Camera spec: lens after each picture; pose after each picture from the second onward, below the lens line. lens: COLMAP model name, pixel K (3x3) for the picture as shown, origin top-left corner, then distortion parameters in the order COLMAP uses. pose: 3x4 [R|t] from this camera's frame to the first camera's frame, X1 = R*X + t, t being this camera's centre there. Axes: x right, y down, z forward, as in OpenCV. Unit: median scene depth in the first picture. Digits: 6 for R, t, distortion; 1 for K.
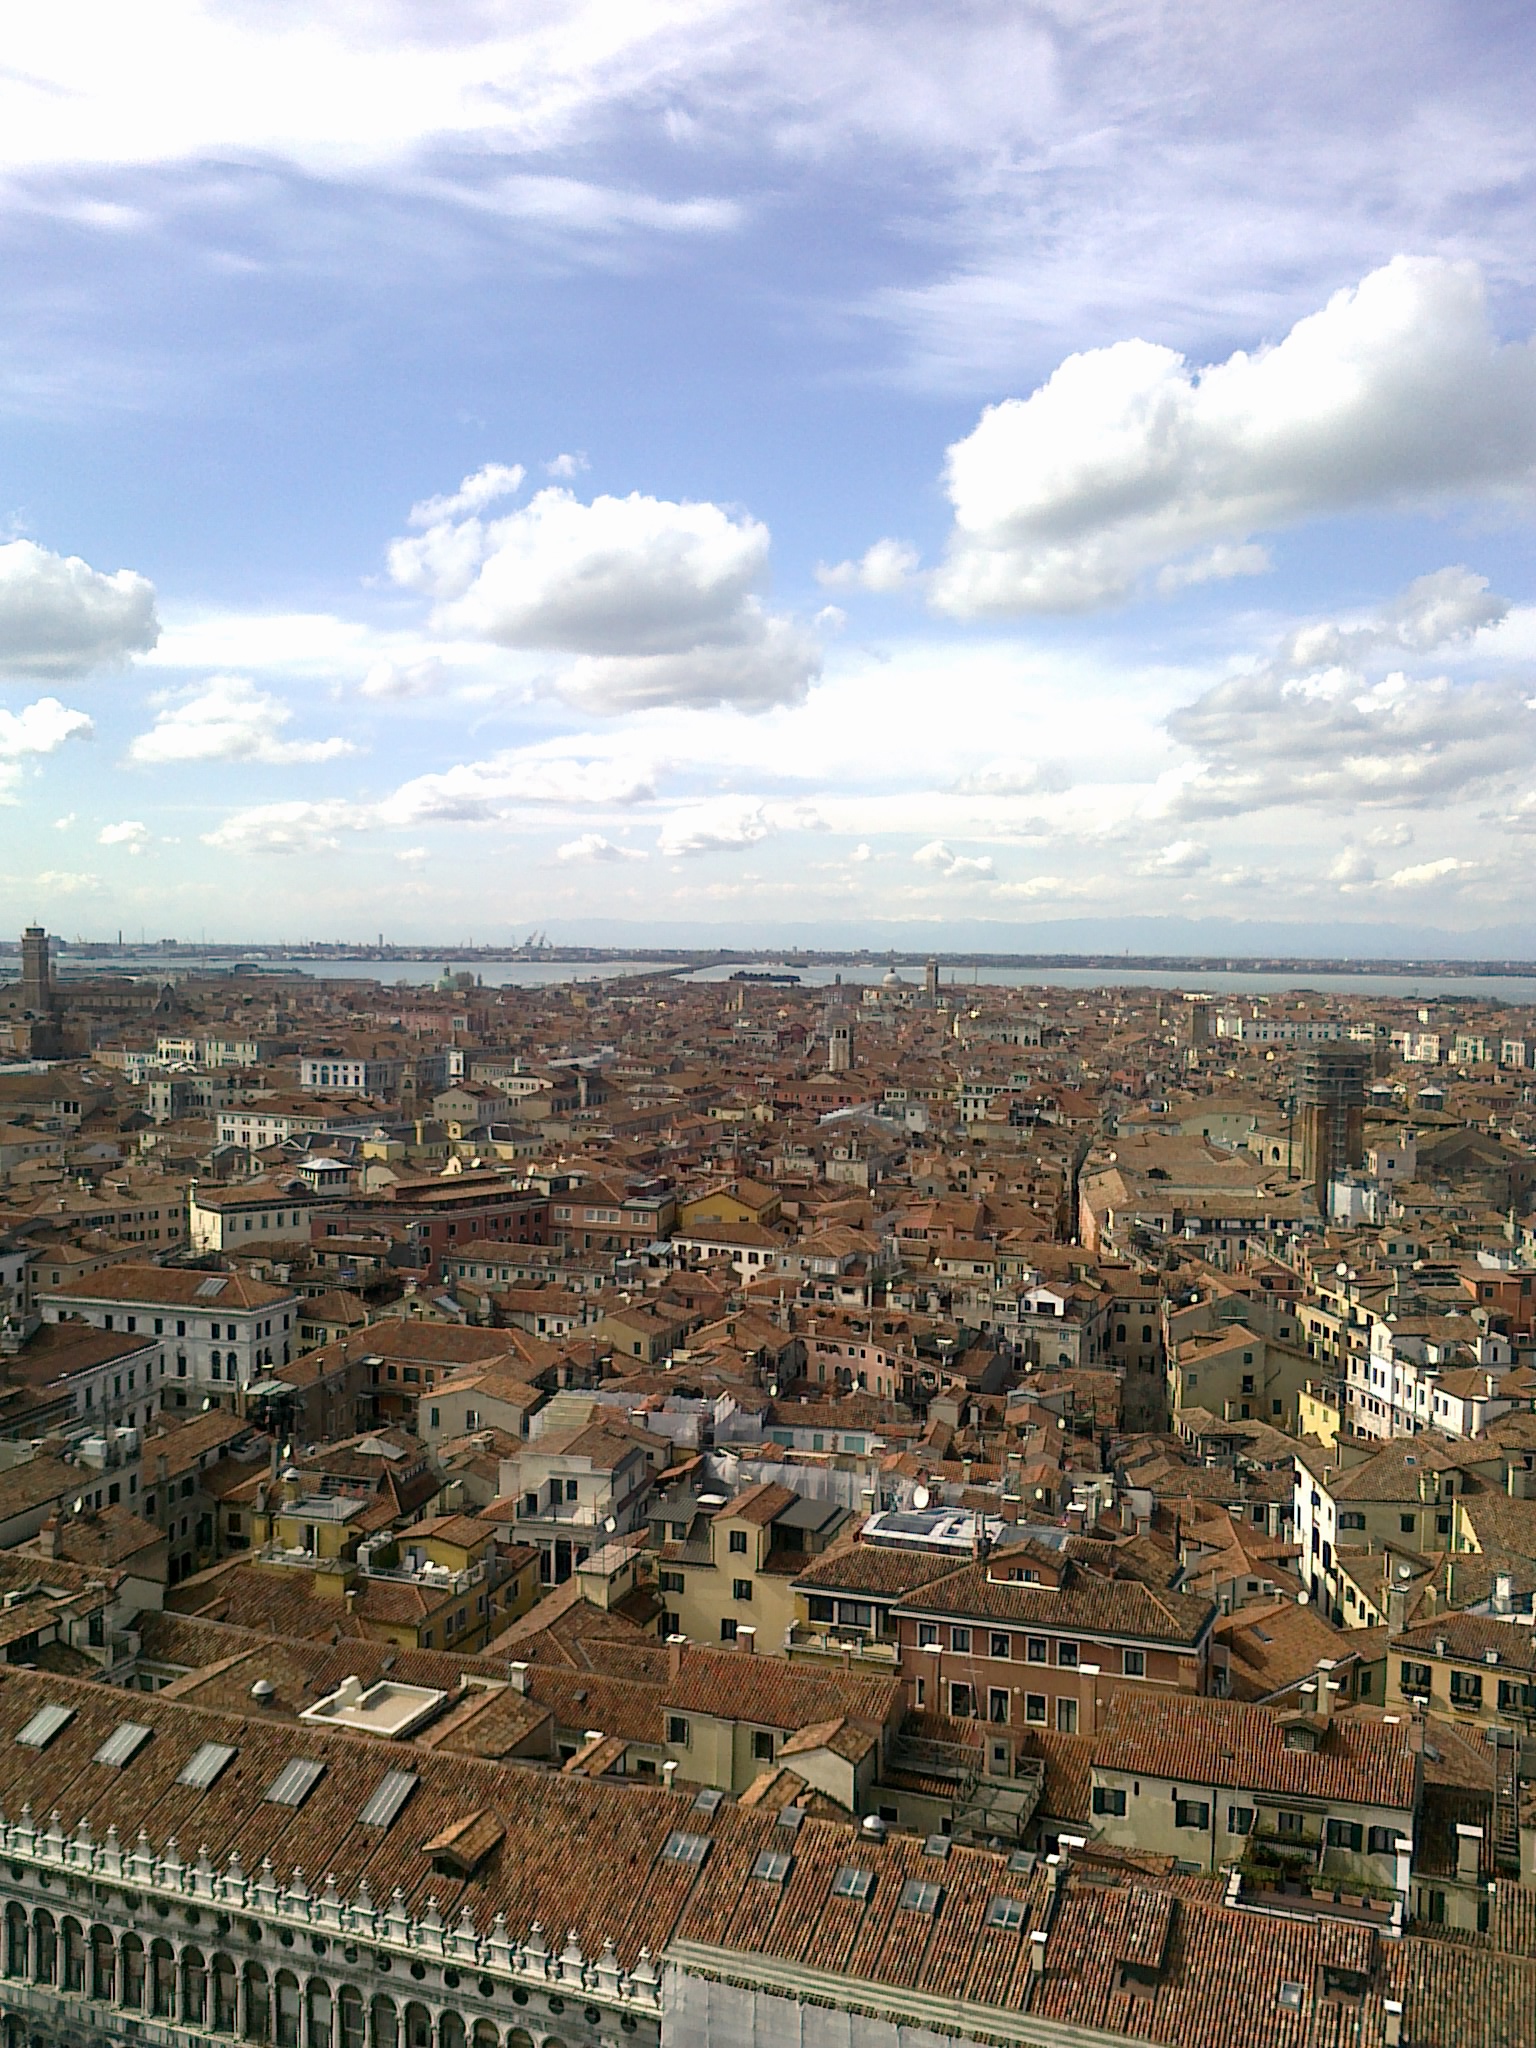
lens RADIAL K [[1847.8, 0, 768.0], [0, 1847.8, 1024.0], [0, 0, 1]] dist [-0.049604, -0.002883]
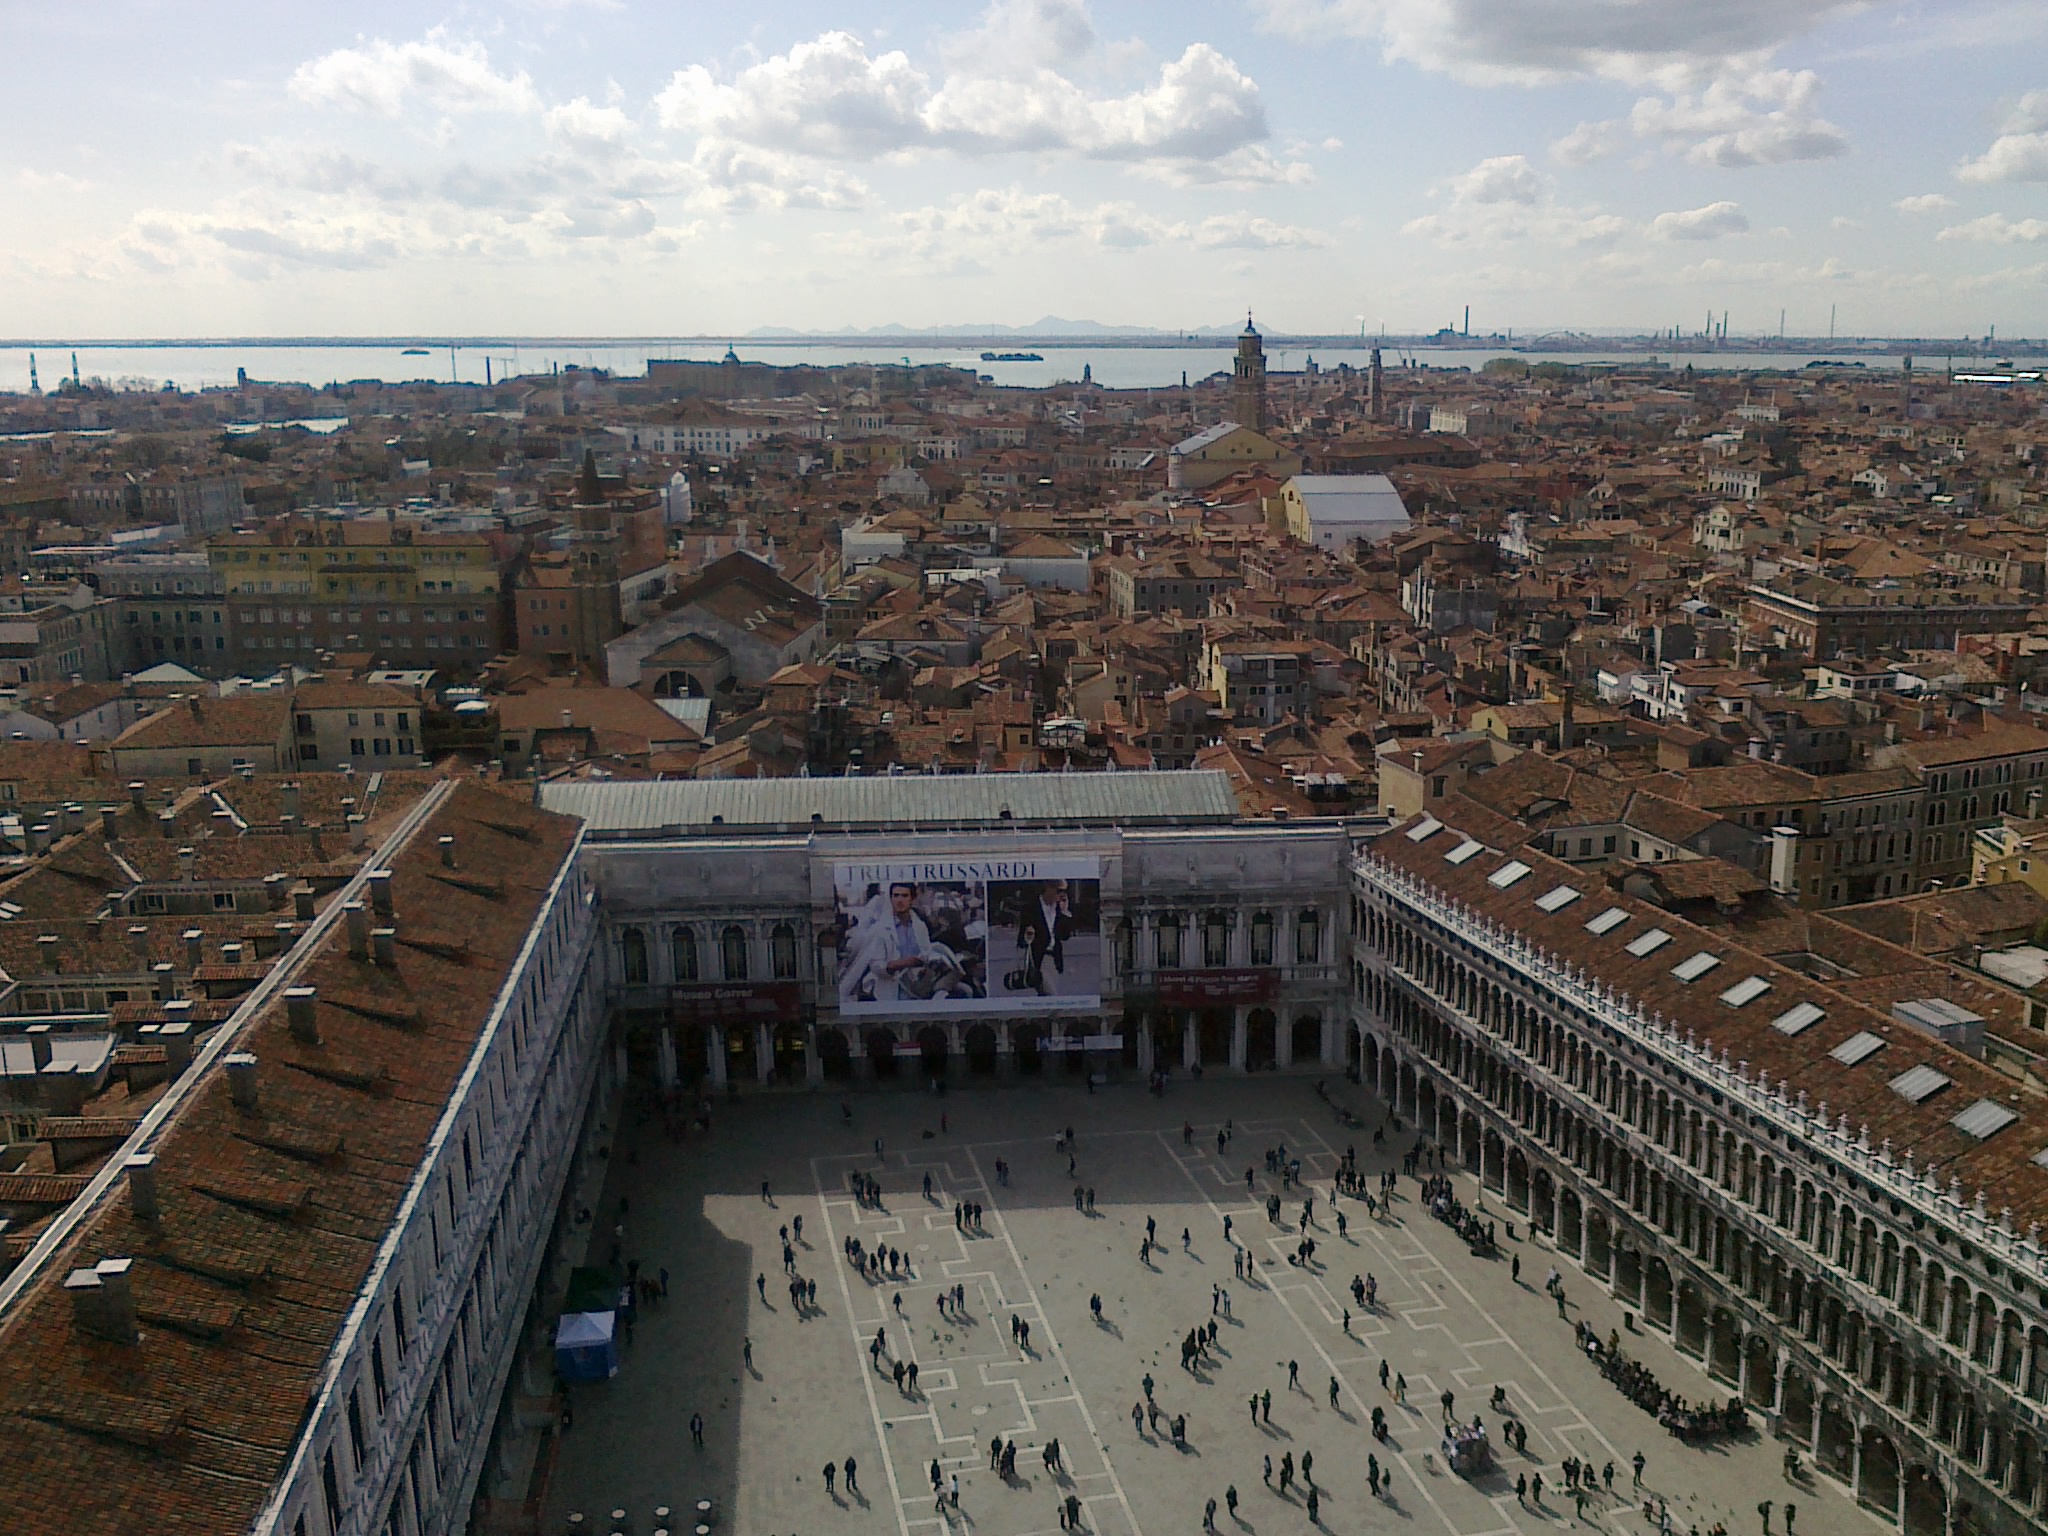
lens RADIAL K [[1920.2, 0, 1024.0], [0, 1920.2, 768.0], [0, 0, 1]] dist [-0.021589, -0.019548]
pose [[0.572924, 0.159401, -0.803958, 0.253399], [-0.016919, 0.982997, 0.182841, 0.007240], [0.819434, -0.091152, 0.565880, -0.091396]]
